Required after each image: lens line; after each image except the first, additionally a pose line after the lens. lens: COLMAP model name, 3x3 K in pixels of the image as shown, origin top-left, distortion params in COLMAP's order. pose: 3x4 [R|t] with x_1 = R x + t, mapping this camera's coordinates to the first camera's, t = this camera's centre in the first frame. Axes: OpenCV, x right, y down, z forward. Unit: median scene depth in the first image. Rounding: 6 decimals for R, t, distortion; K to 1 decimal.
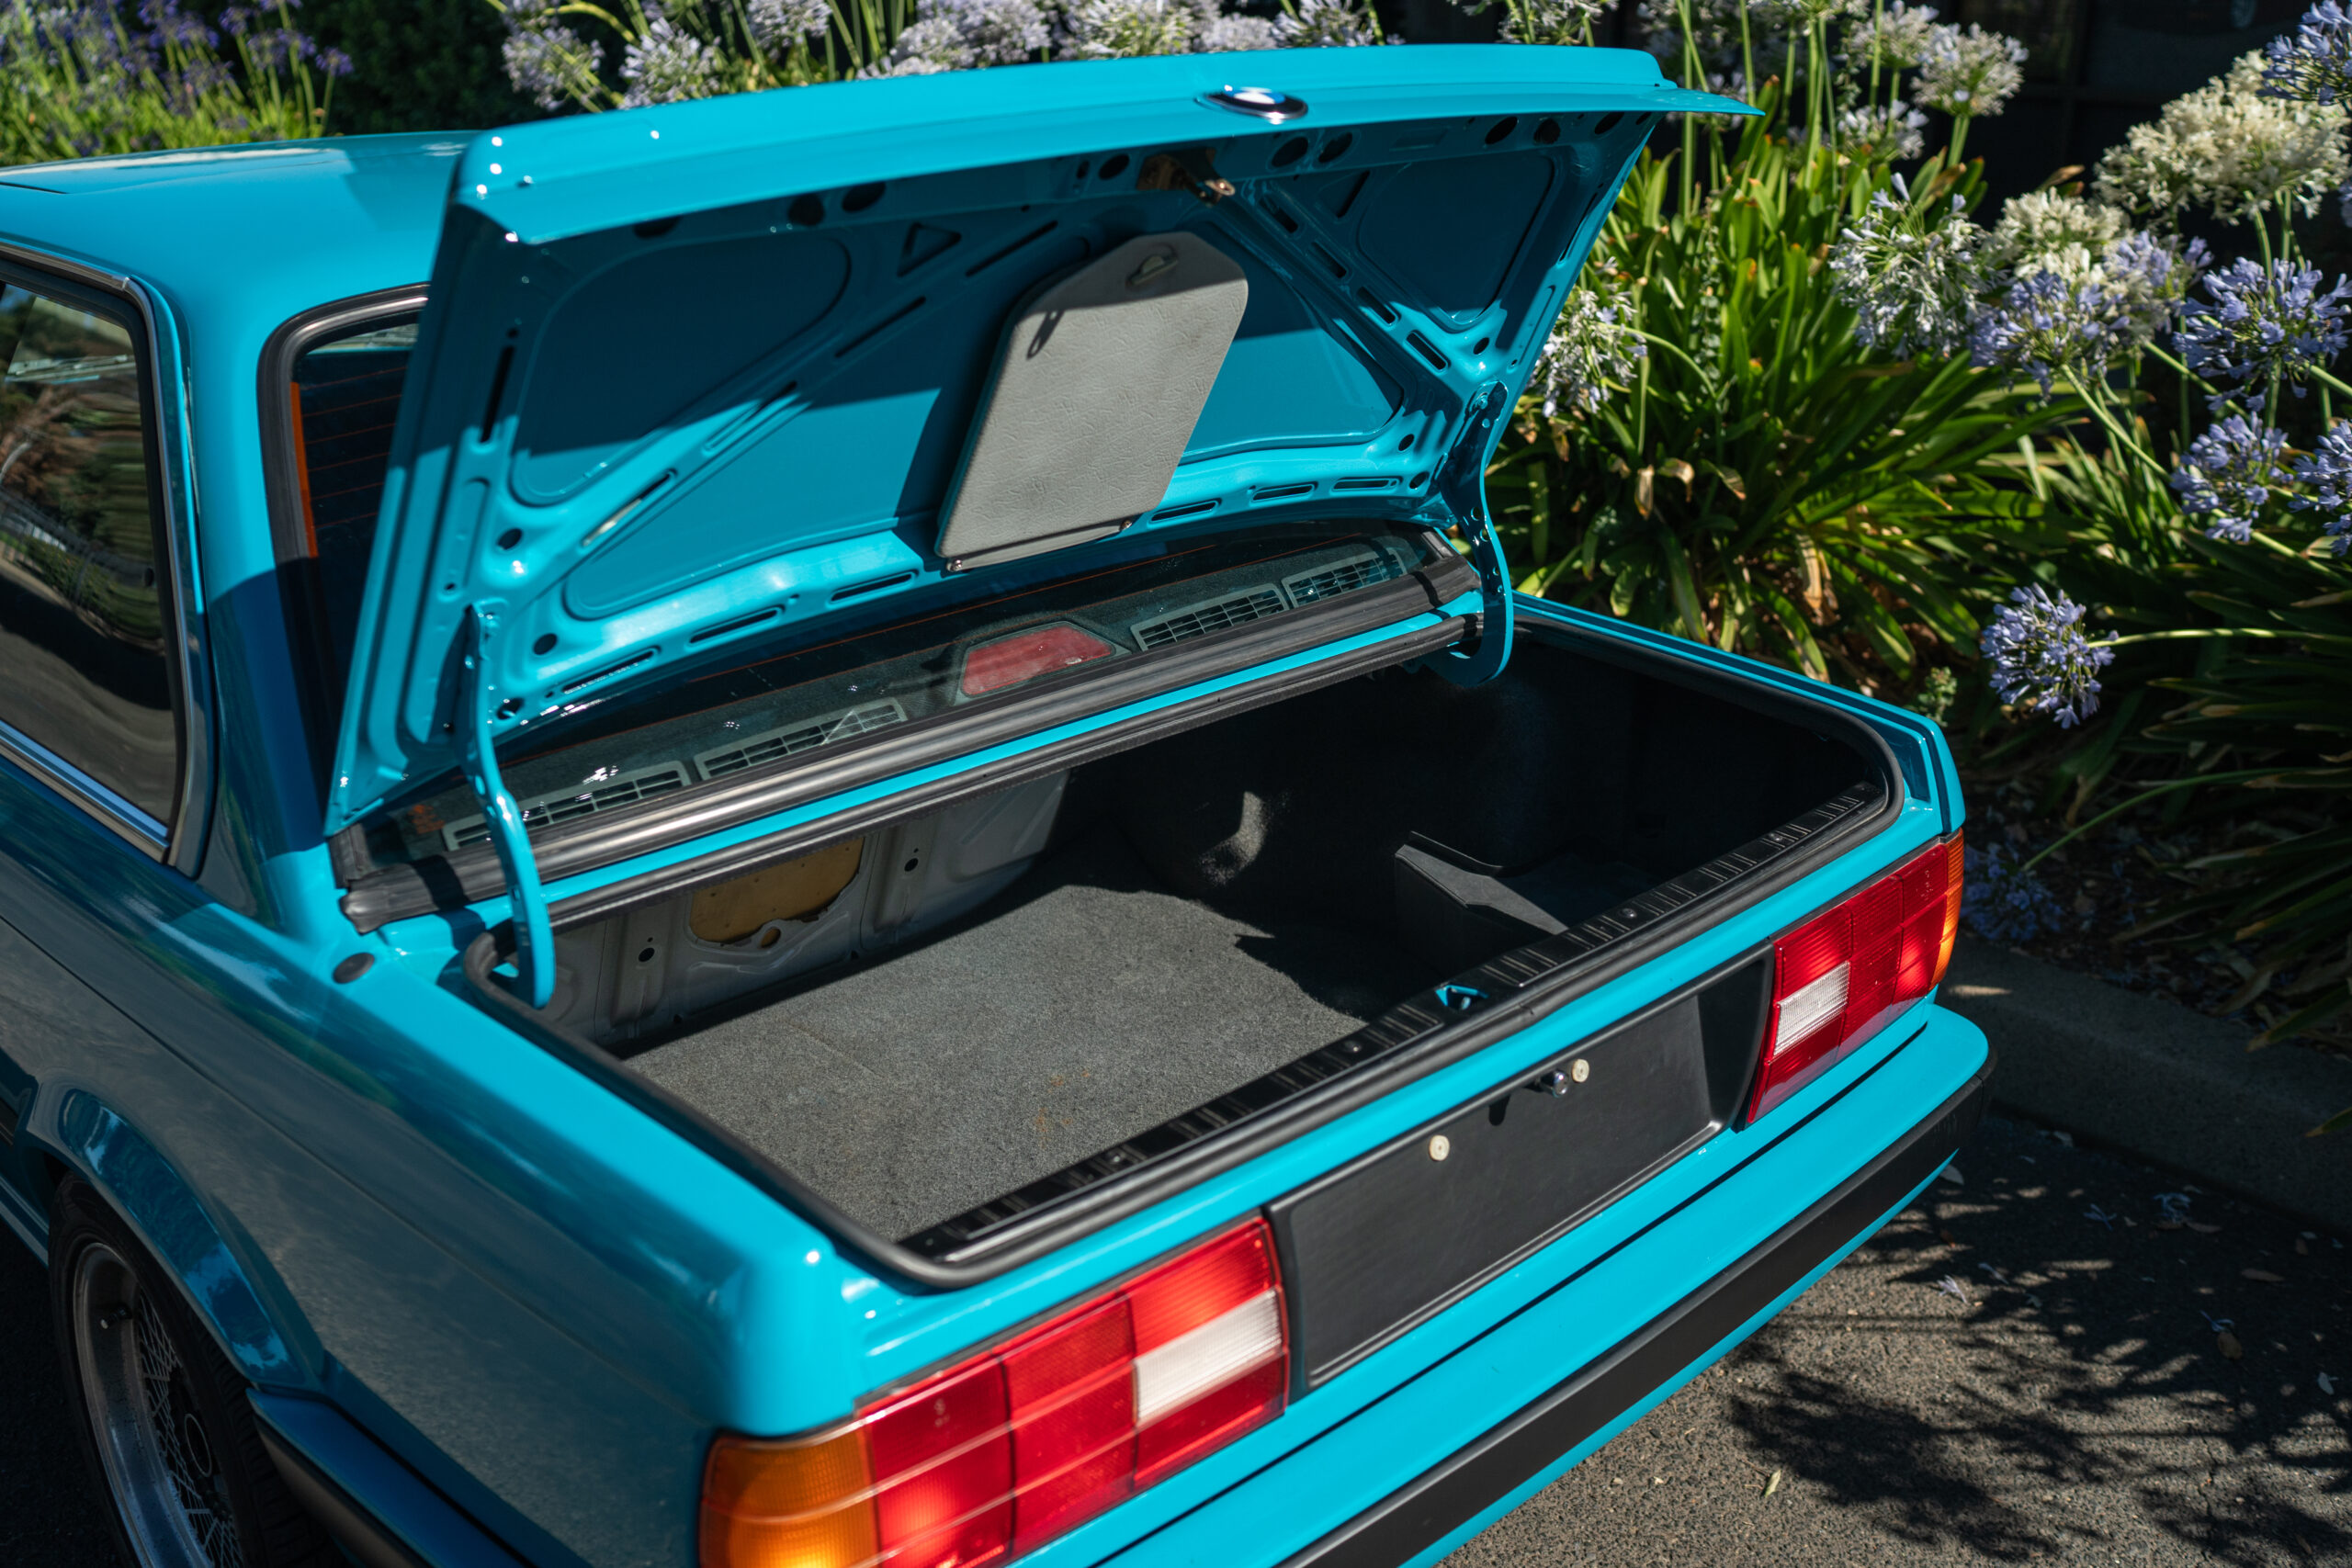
lens RADIAL K [[2264.7, 0, 1174.2], [0, 2264.7, 786.6], [0, 0, 1]] dist [-0.047213, 0.000000]
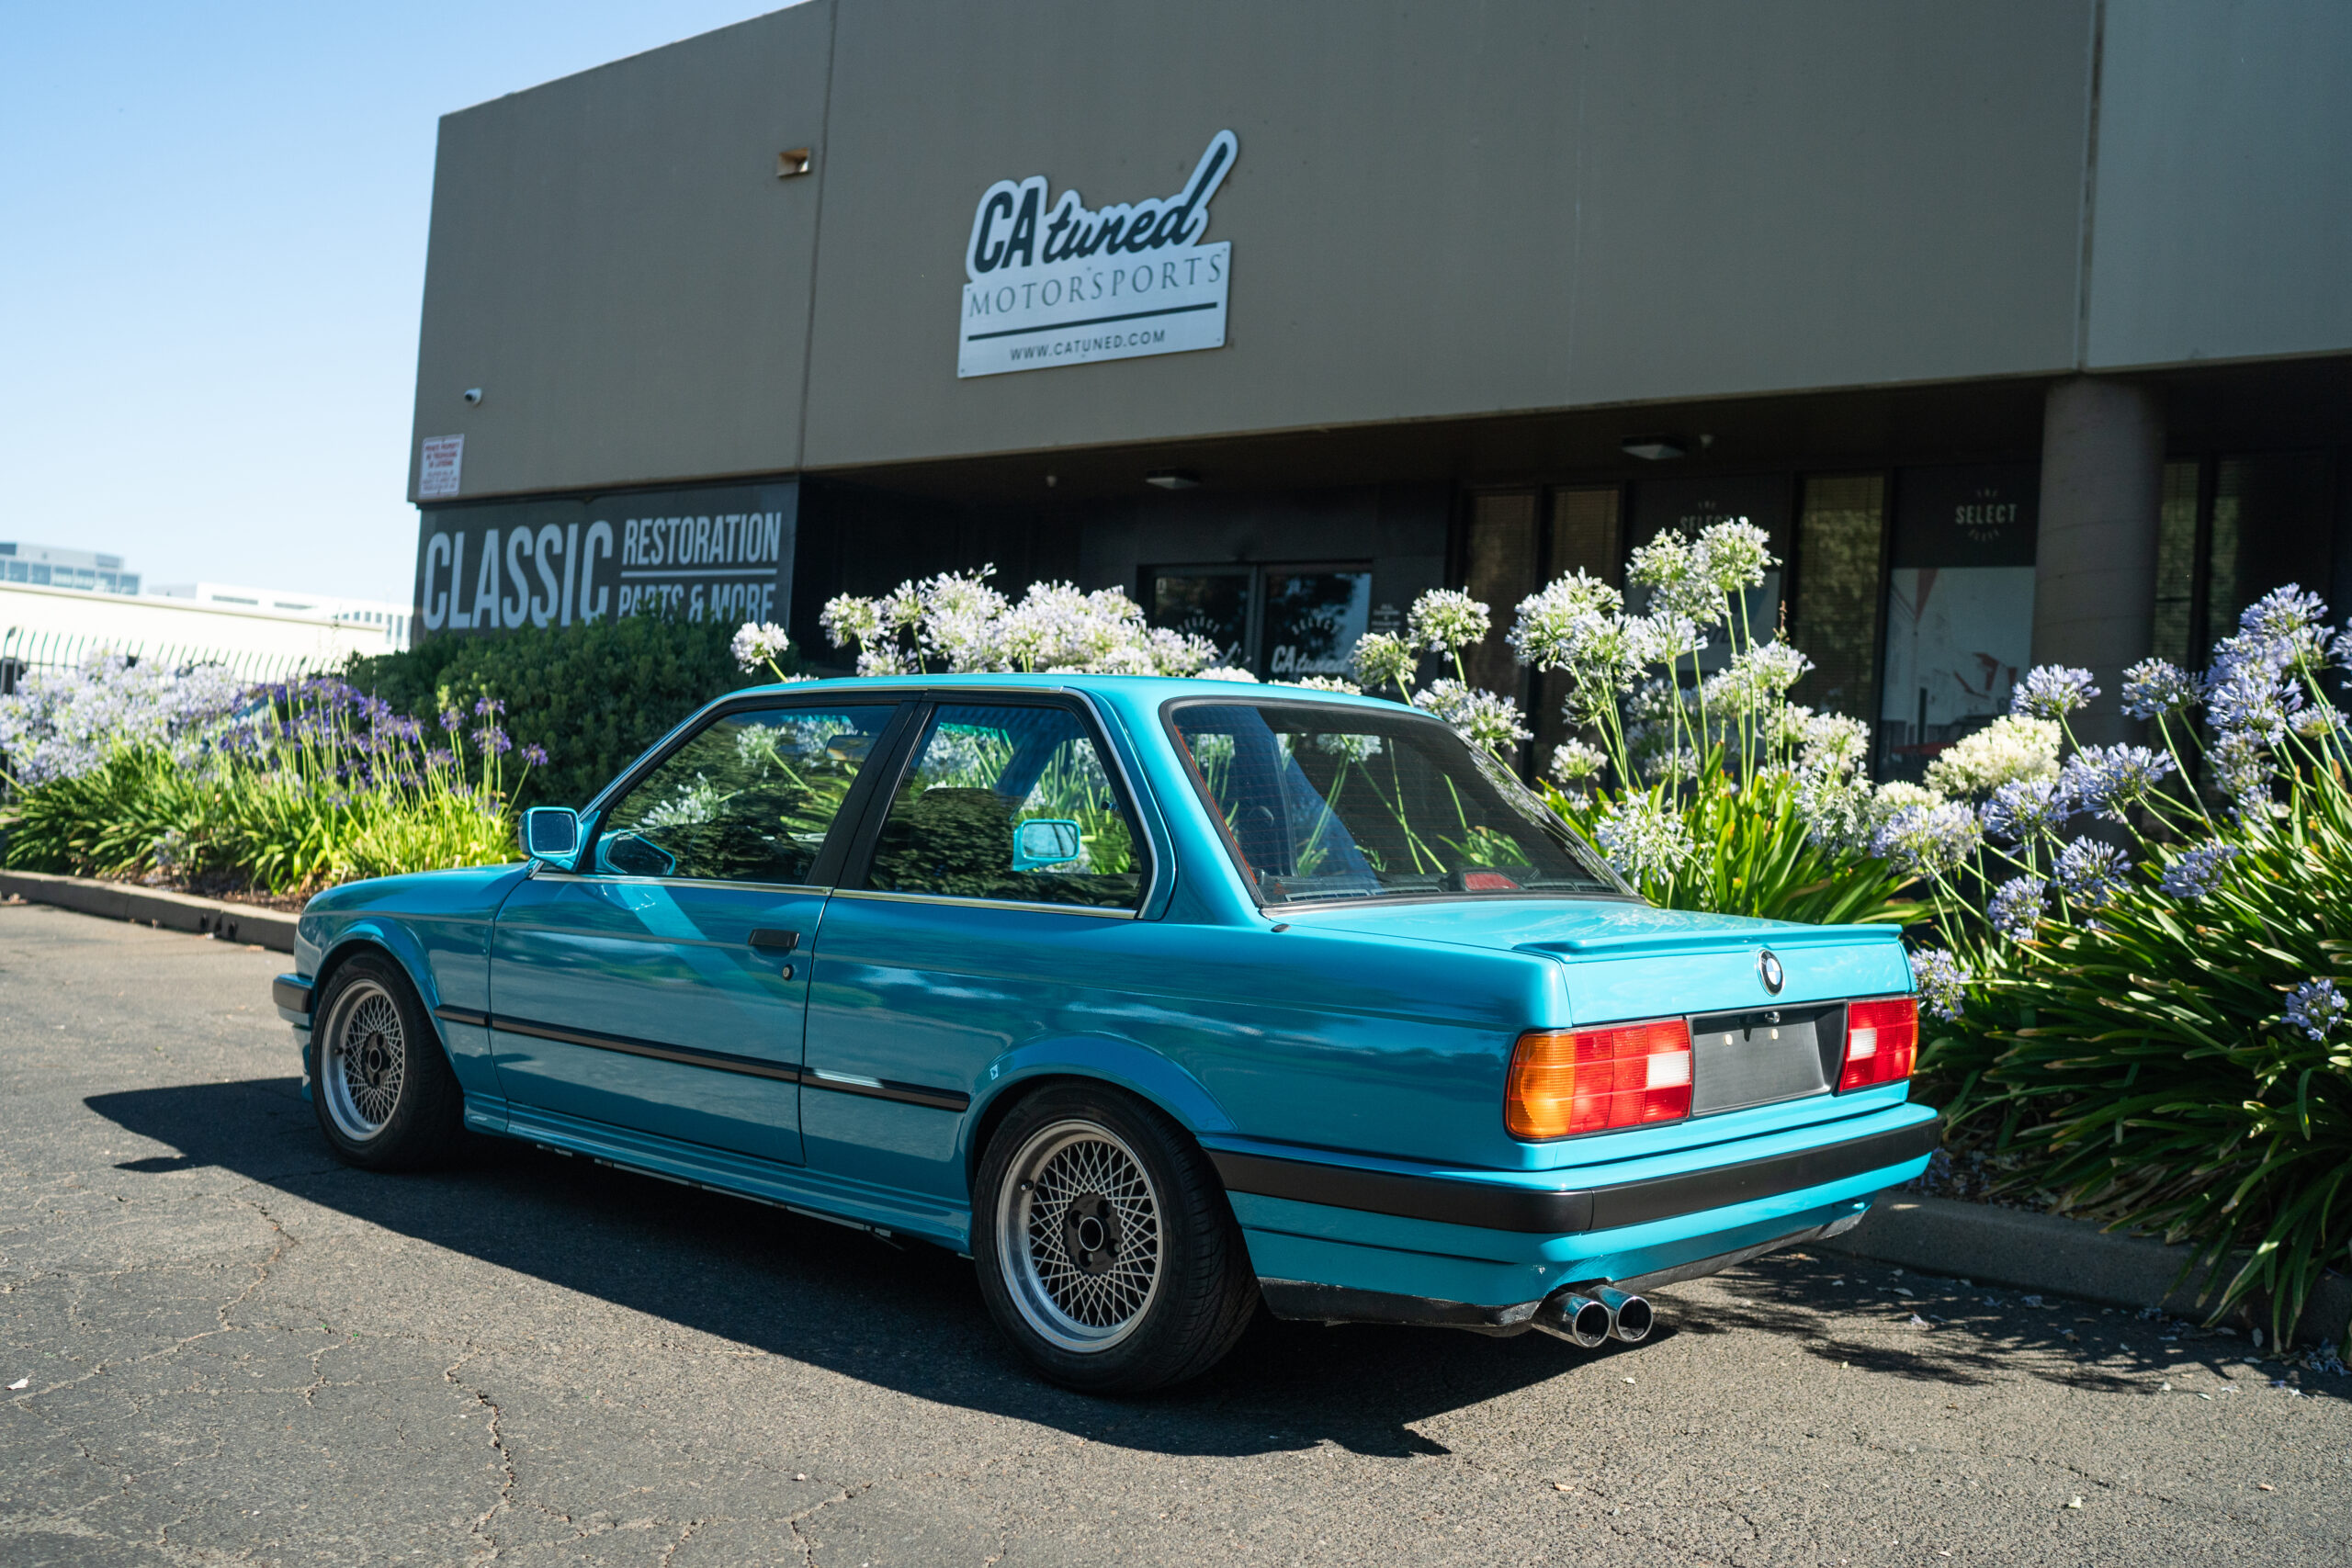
lens RADIAL K [[2264.7, 0, 1180.3], [0, 2264.7, 784.3], [0, 0, 1]] dist [-0.047213, 0.000000]
pose [[0.994477, 0.053228, 0.090461, -0.343758], [-0.017534, 0.934011, -0.356814, 0.388786], [-0.103484, 0.353257, 0.929785, -0.610023]]
